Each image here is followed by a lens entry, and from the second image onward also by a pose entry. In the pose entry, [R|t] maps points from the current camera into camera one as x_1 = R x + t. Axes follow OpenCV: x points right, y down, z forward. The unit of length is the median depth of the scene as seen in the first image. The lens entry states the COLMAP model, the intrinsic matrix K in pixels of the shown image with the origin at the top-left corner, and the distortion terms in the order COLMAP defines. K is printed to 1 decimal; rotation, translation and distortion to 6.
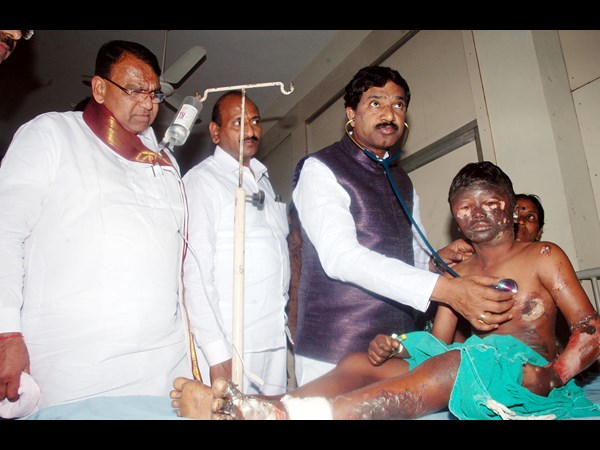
lens RADIAL K [[475.0, 0, 300.0], [0, 475.0, 225.0], [0, 0, 1]] dist [0.111909, -0.002574]
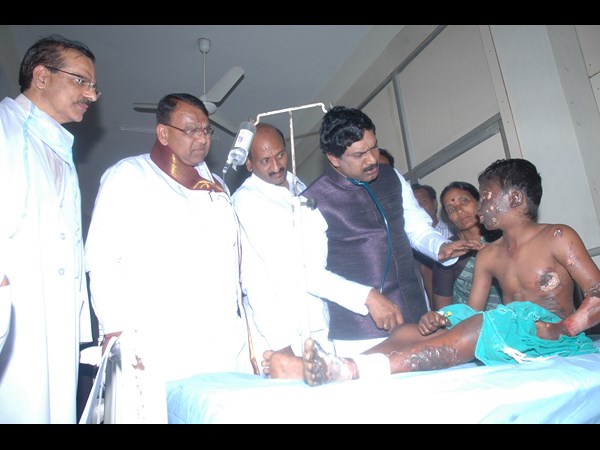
lens RADIAL K [[475.0, 0, 300.0], [0, 475.0, 225.0], [0, 0, 1]] dist [0.111909, -0.002574]
pose [[0.993651, -0.075836, -0.083110, -0.019221], [0.075876, 0.997114, -0.002690, -0.004244], [0.083074, -0.003633, 0.996537, -0.155646]]
